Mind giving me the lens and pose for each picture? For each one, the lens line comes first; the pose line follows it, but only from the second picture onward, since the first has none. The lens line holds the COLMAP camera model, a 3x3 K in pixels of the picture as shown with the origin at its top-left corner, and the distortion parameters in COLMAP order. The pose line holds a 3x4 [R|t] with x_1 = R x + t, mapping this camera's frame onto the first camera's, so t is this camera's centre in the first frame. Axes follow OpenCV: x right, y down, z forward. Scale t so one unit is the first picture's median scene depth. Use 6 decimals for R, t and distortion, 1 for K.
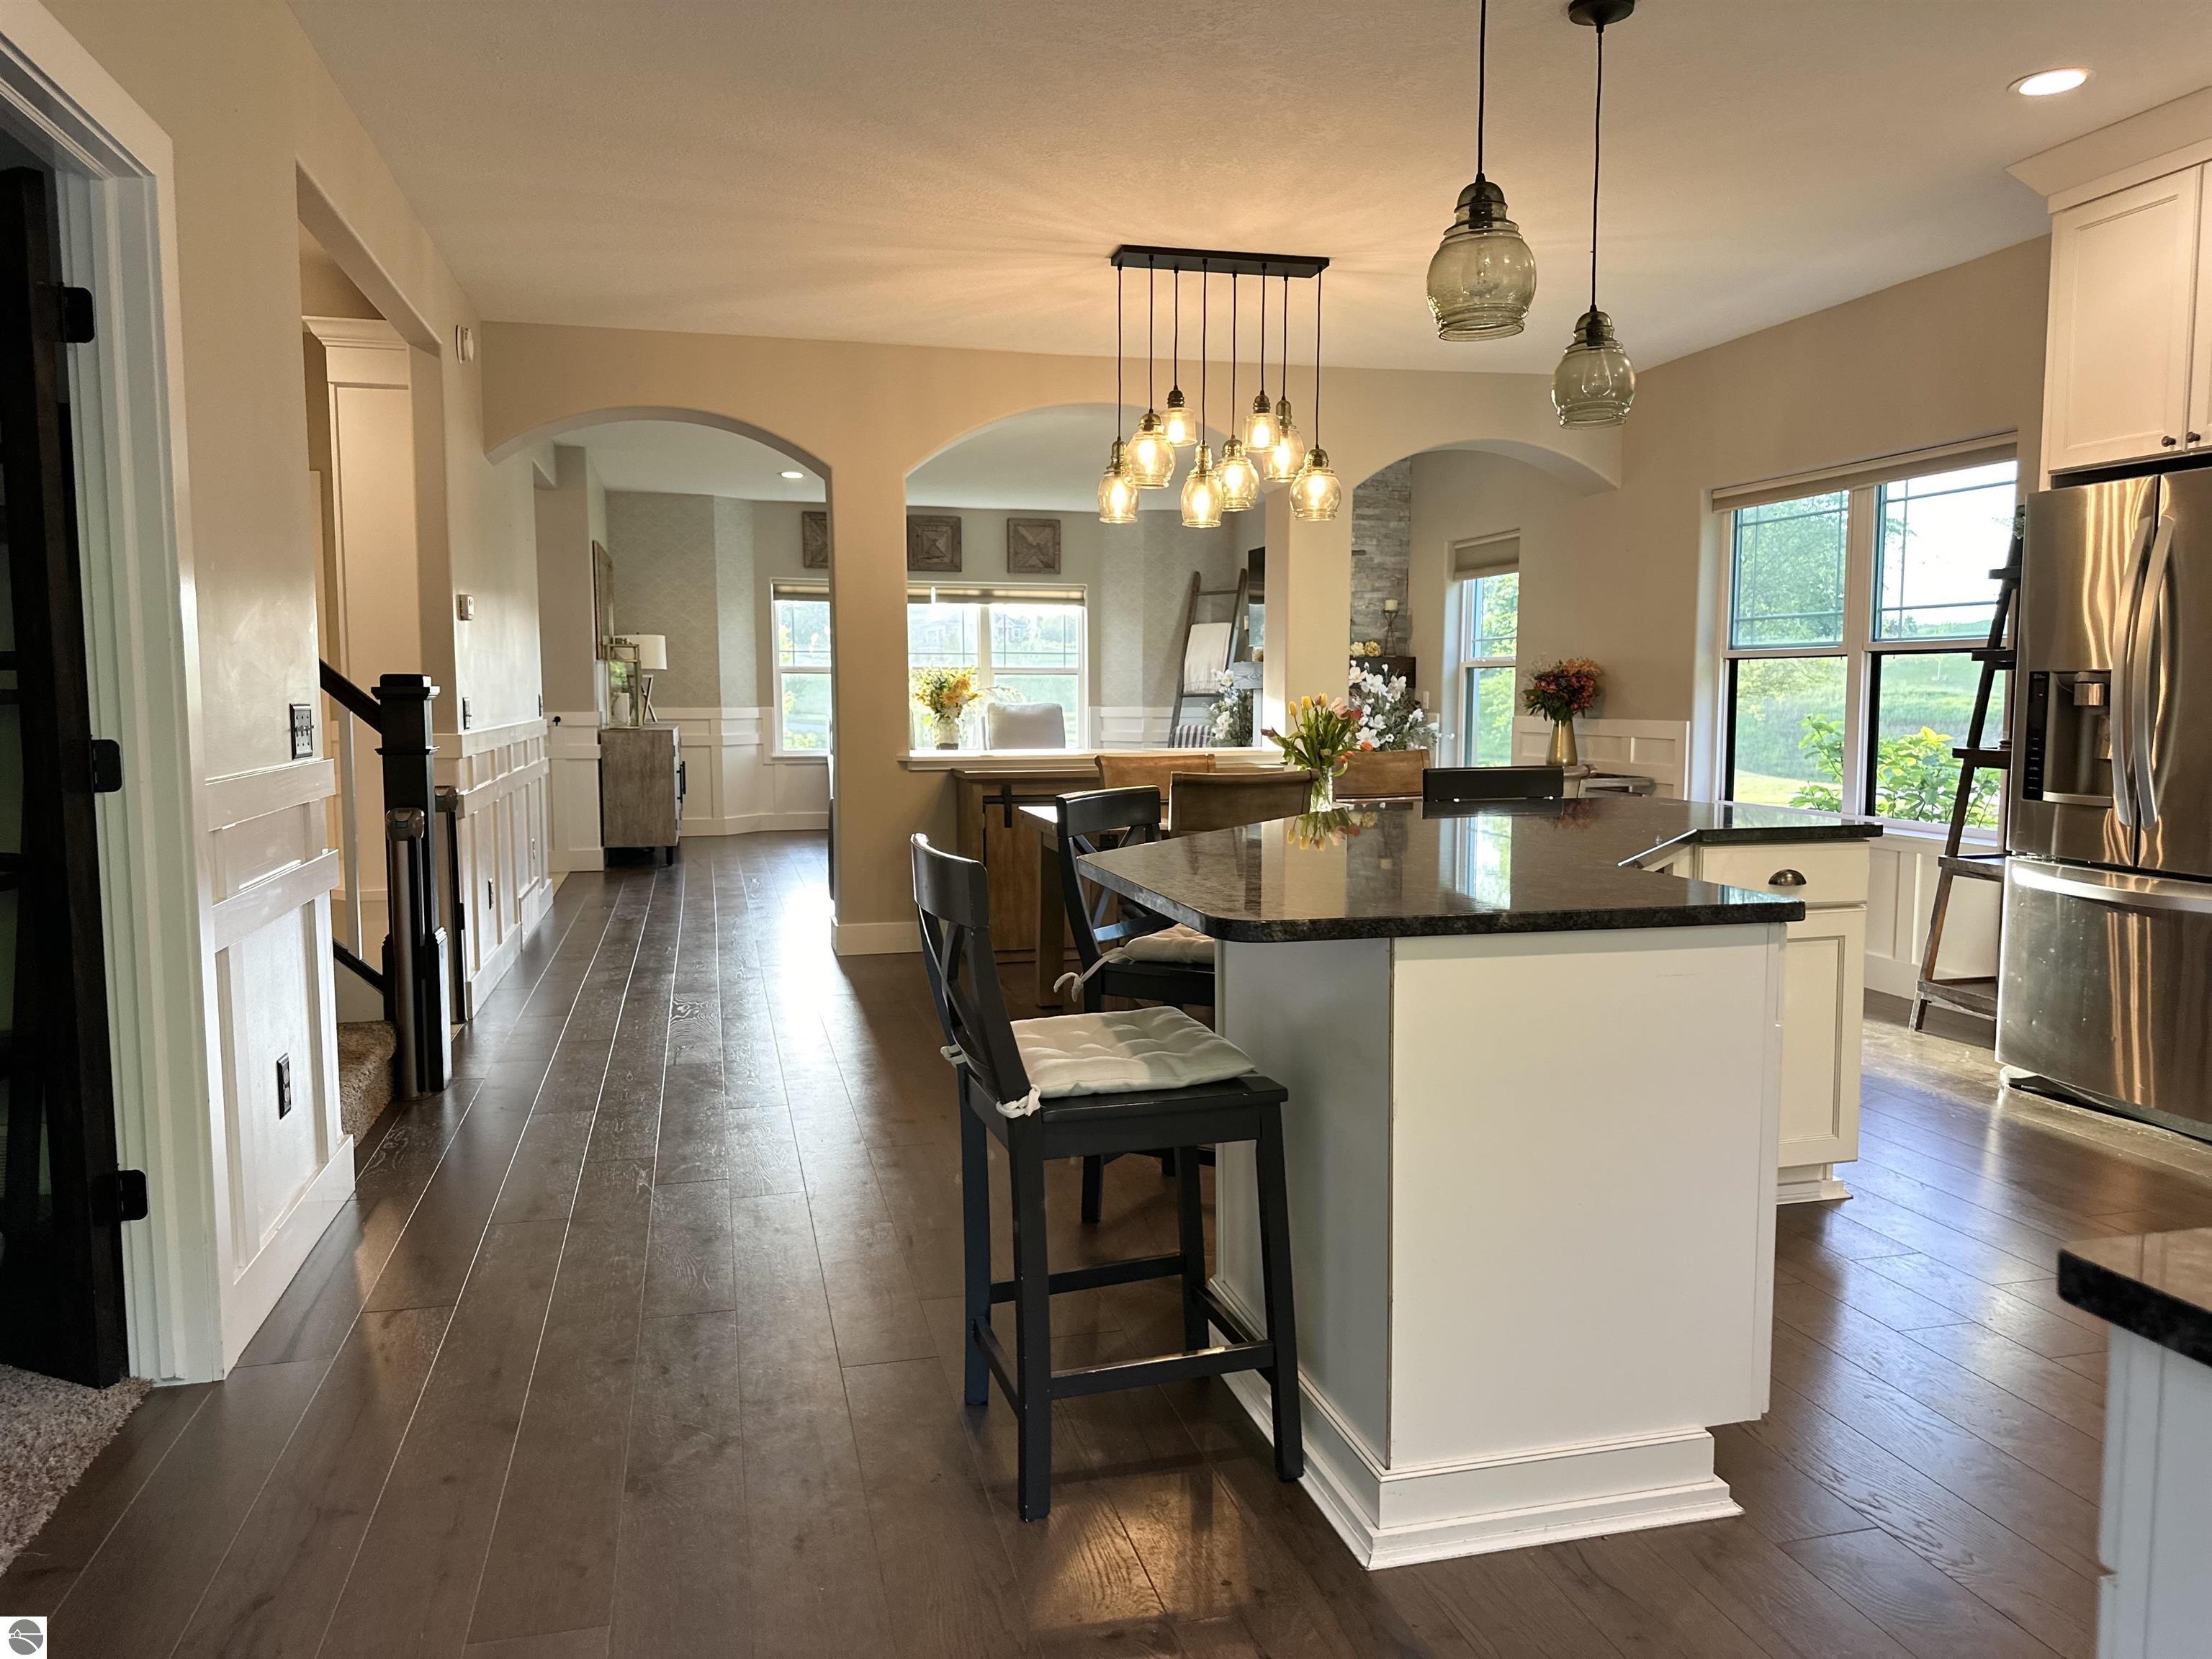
lens RADIAL K [[1544.2, 0, 1106.0], [0, 1544.2, 829.5], [0, 0, 1]] dist [0.162494, -0.282097]
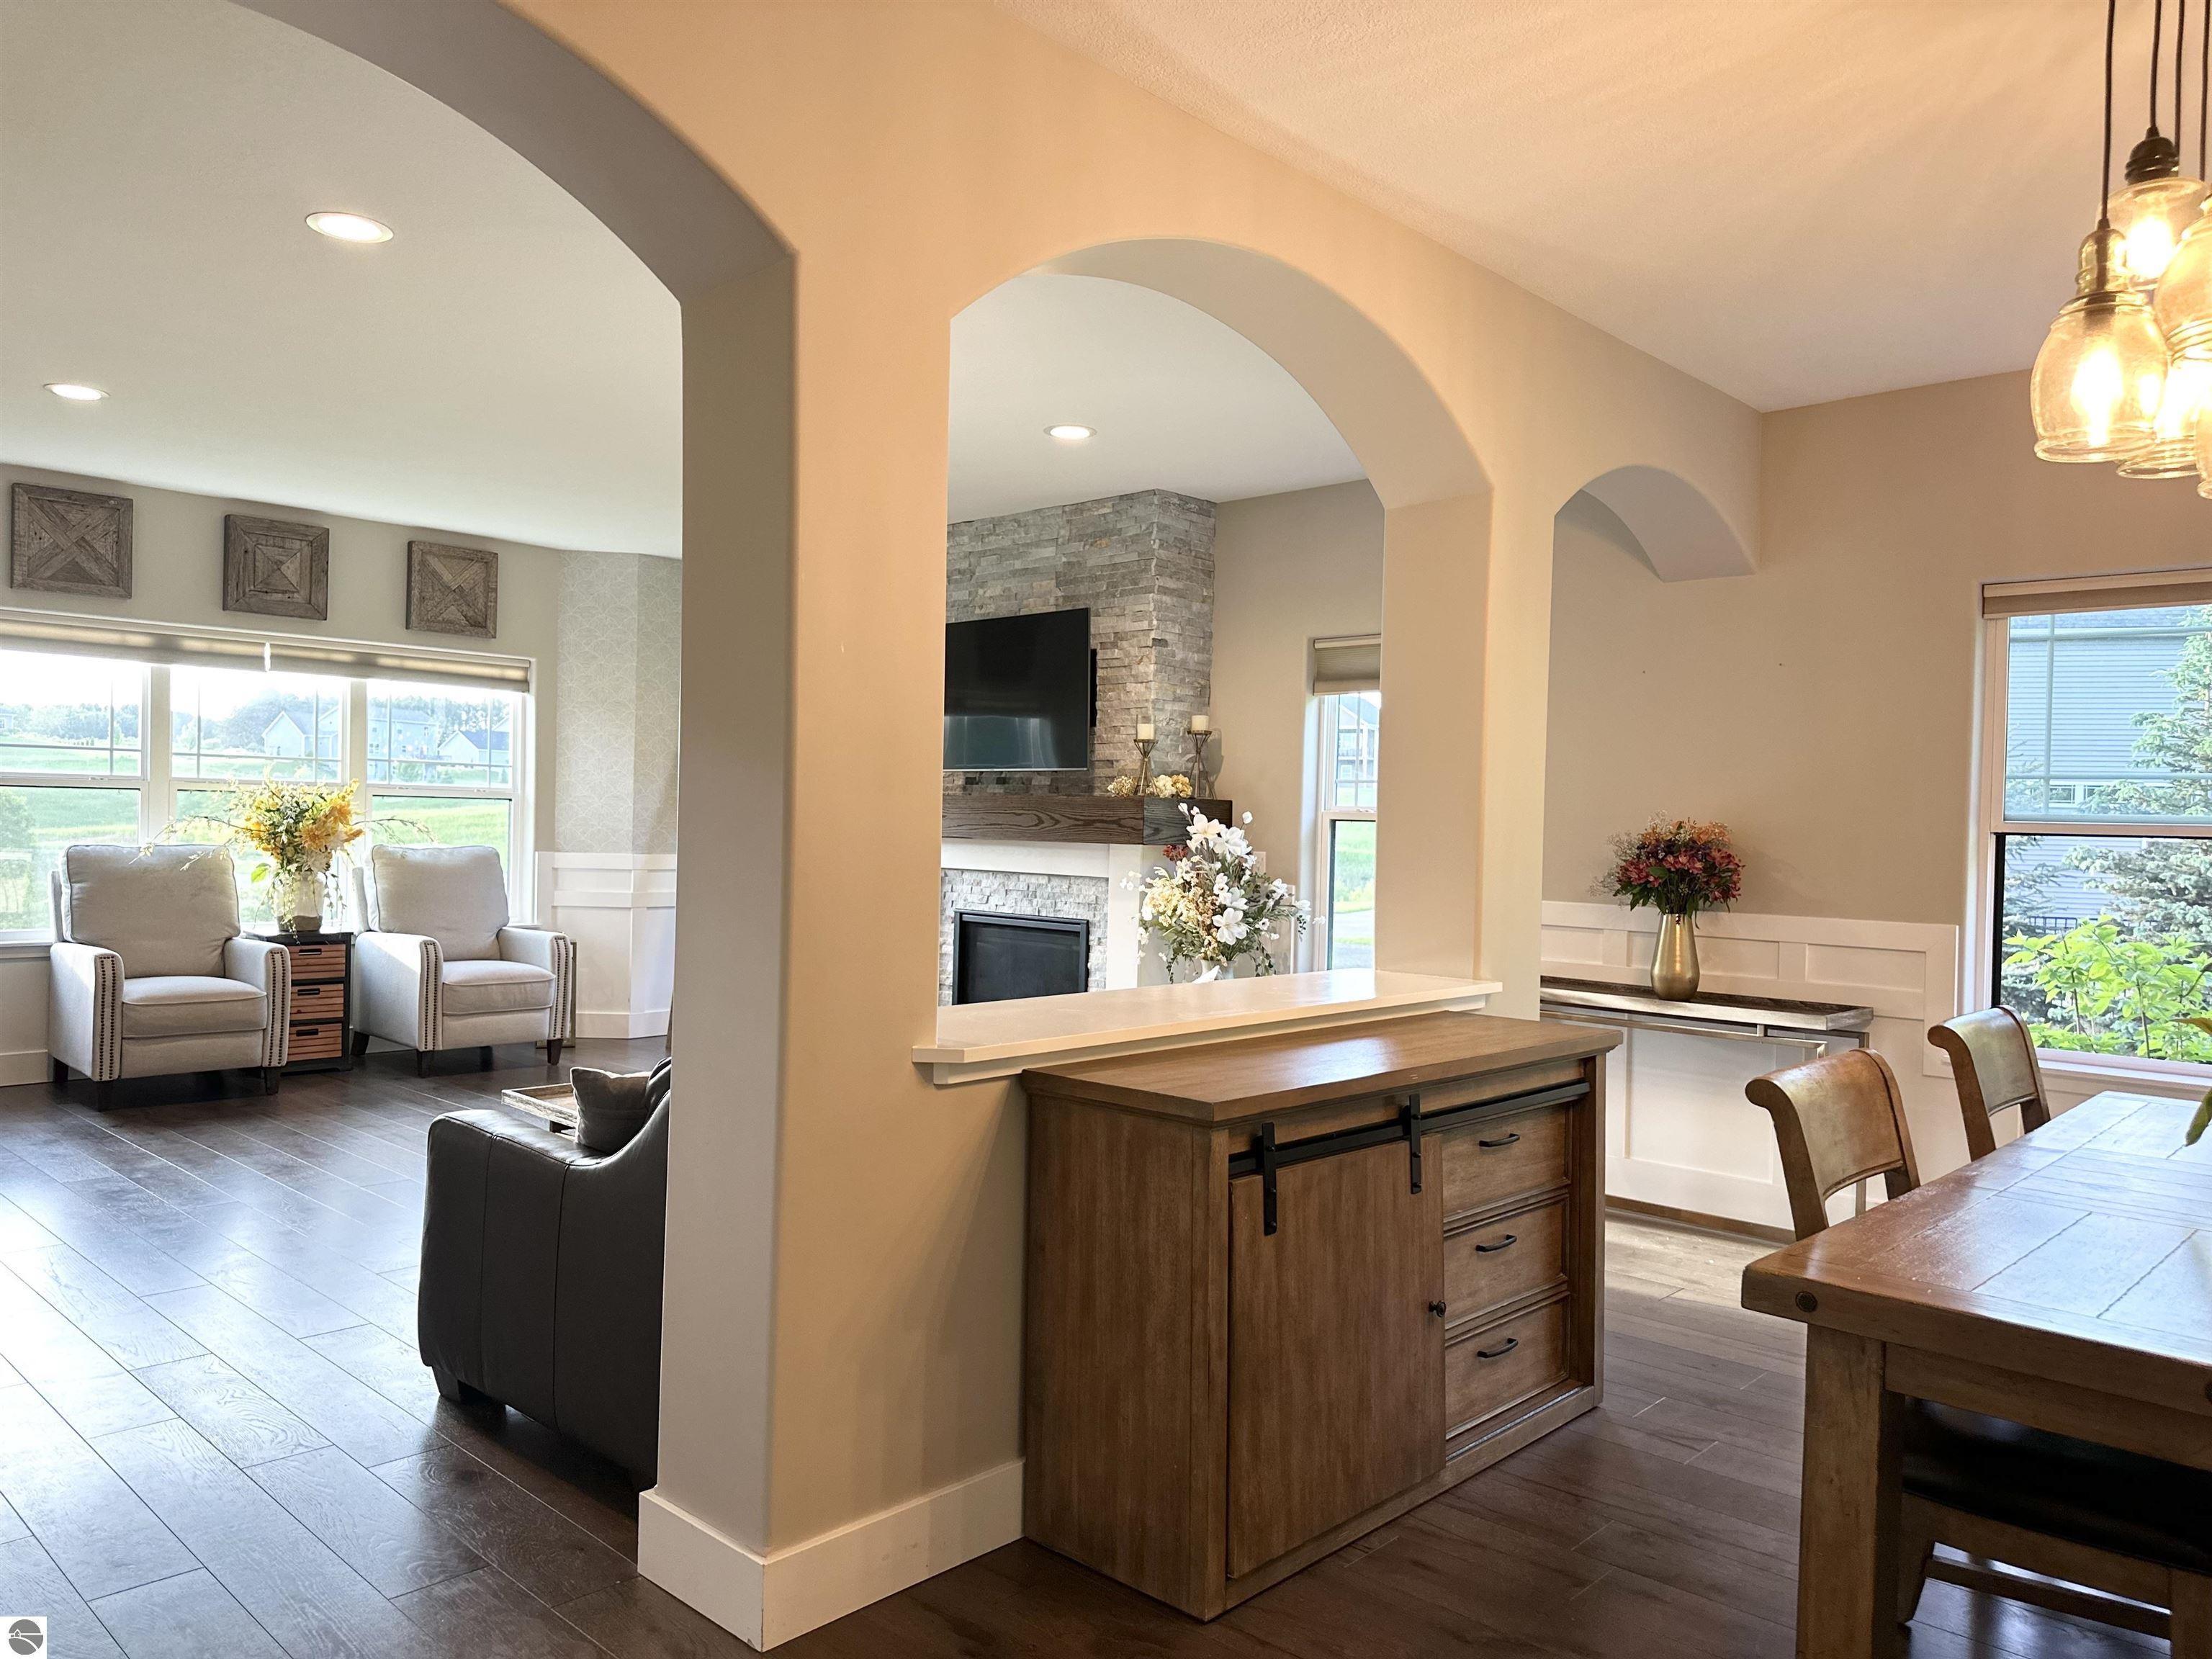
lens RADIAL K [[1544.2, 0, 1106.0], [0, 1544.2, 829.5], [0, 0, 1]] dist [0.162494, -0.282097]
pose [[0.844682, 0.018137, 0.534961, -0.184745], [0.023014, 0.997271, -0.070149, -0.045485], [-0.534773, 0.071565, 0.841960, 0.402907]]
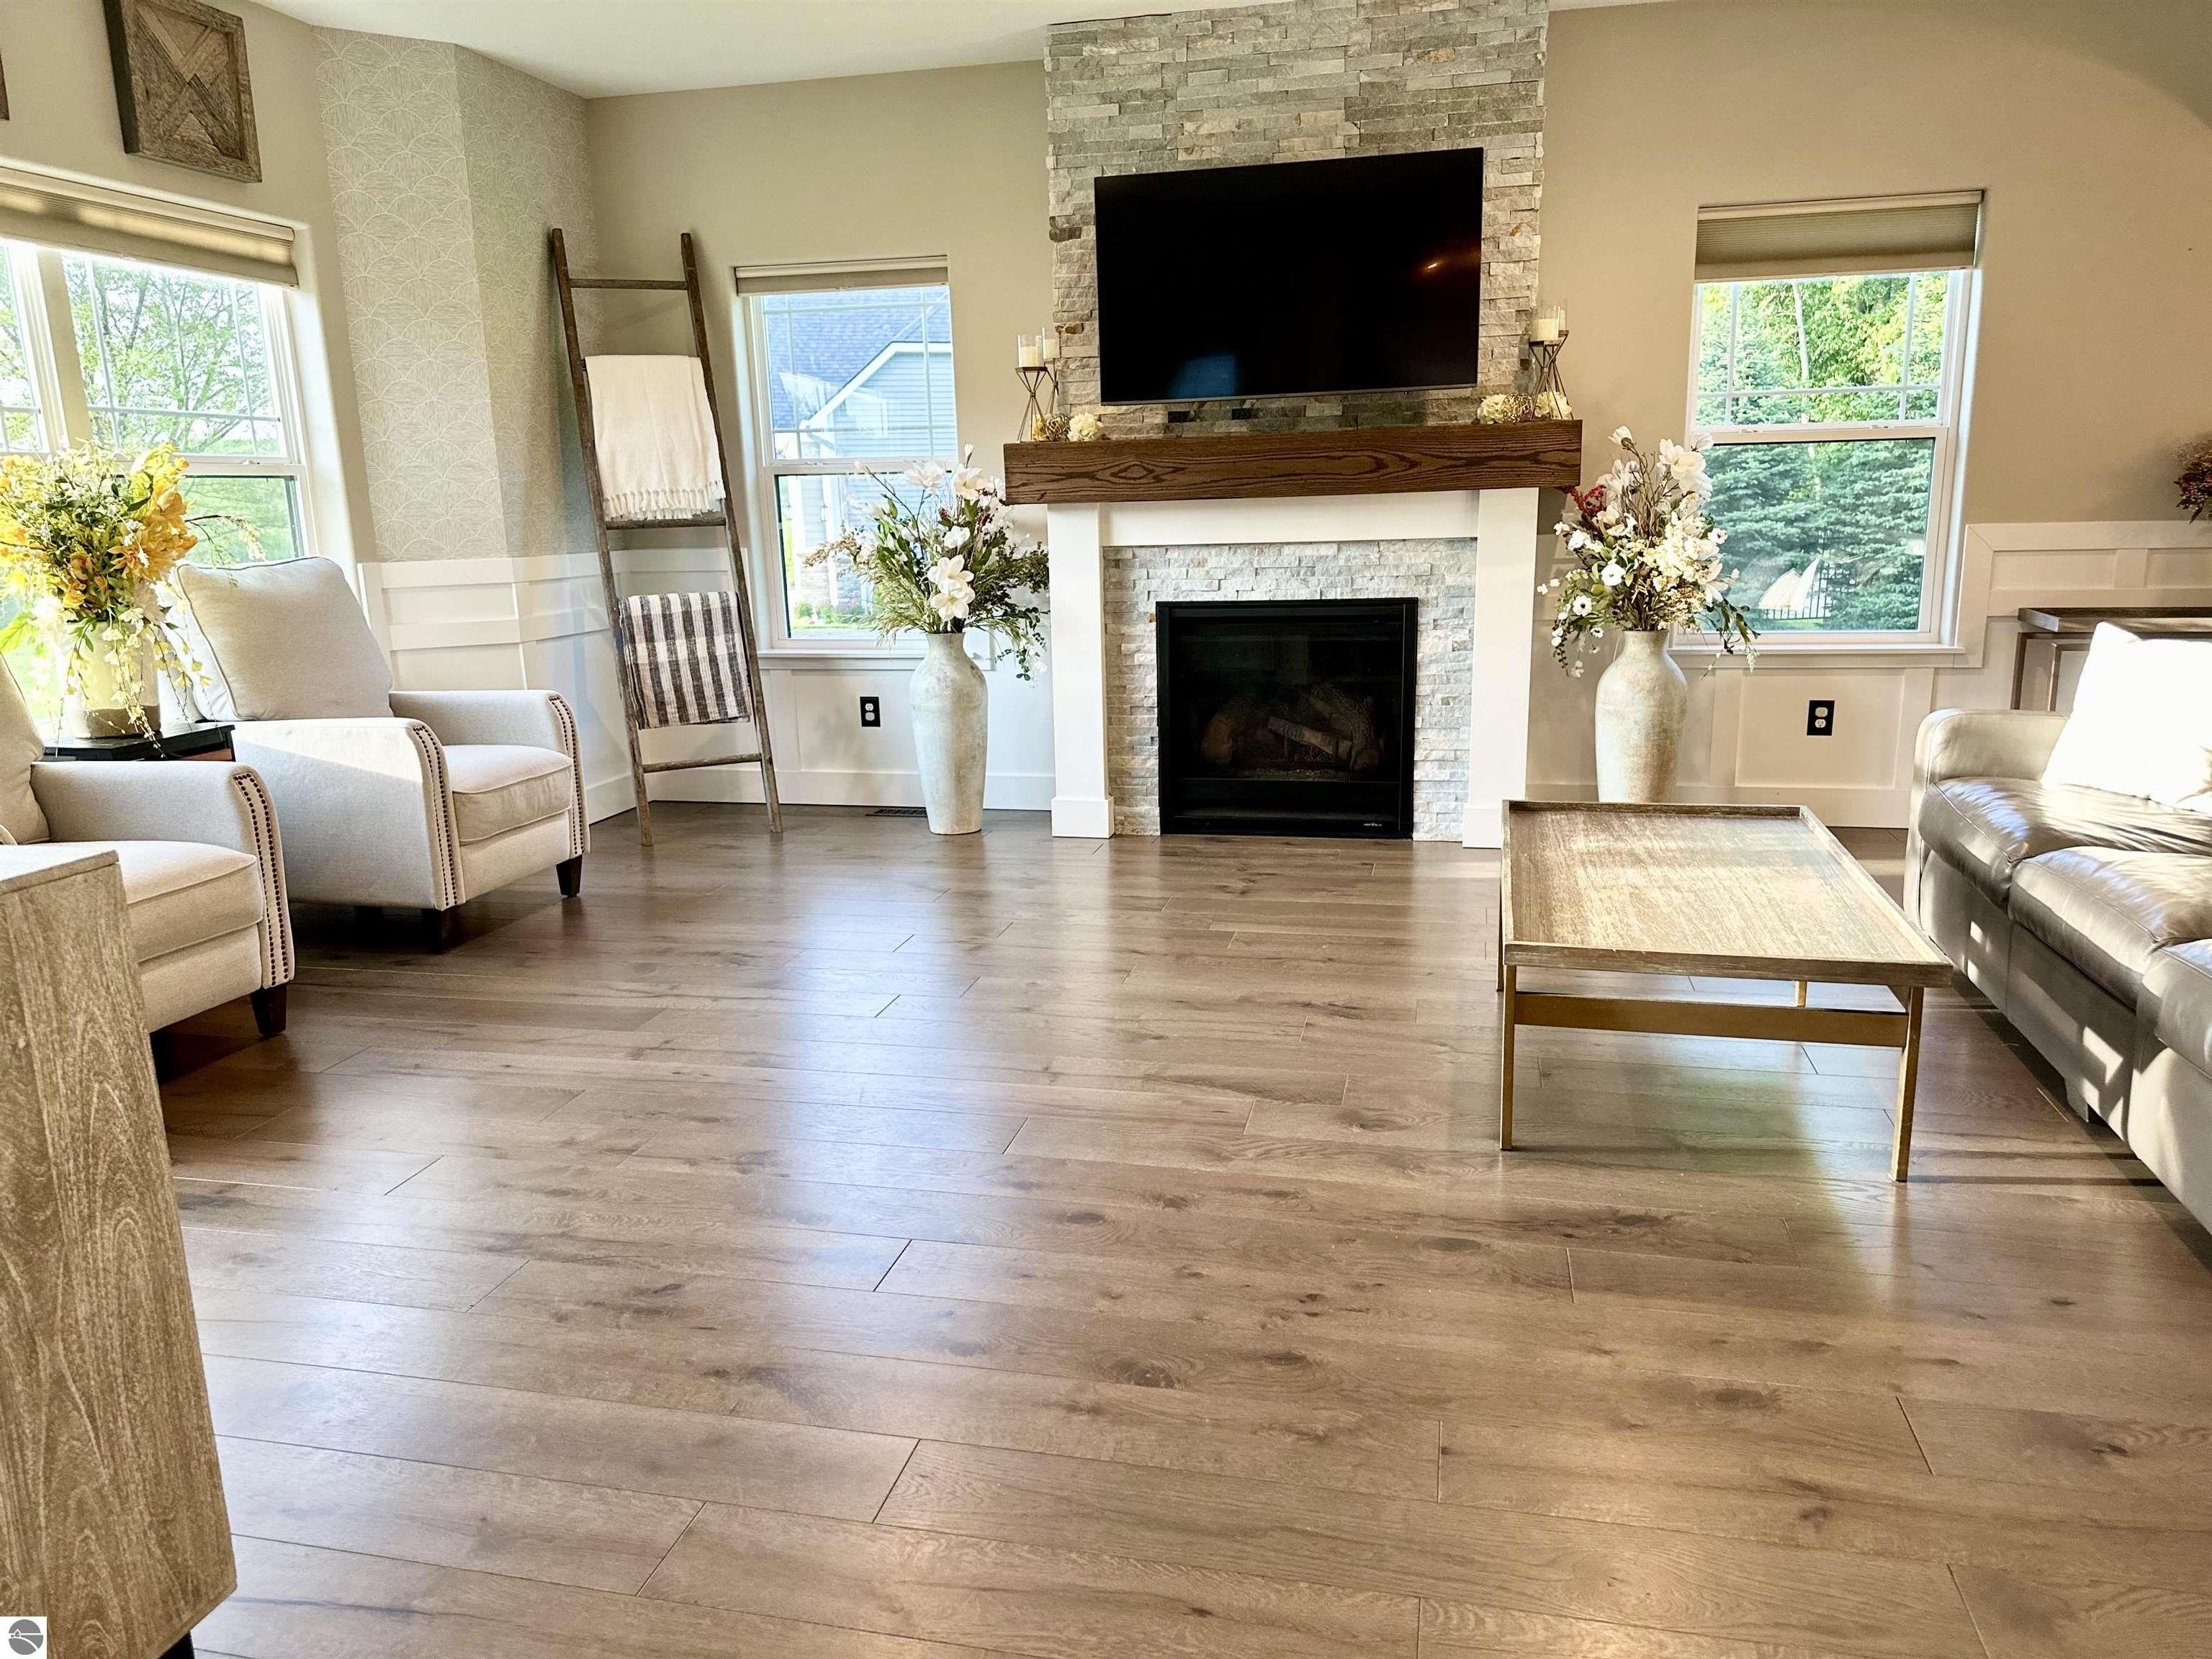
lens RADIAL K [[1544.2, 0, 1106.0], [0, 1544.2, 829.5], [0, 0, 1]] dist [0.162494, -0.282097]
pose [[0.453123, -0.196943, 0.869421, -0.325287], [0.105018, 0.980293, 0.167324, -0.072091], [-0.885241, 0.015487, 0.464875, 0.781454]]
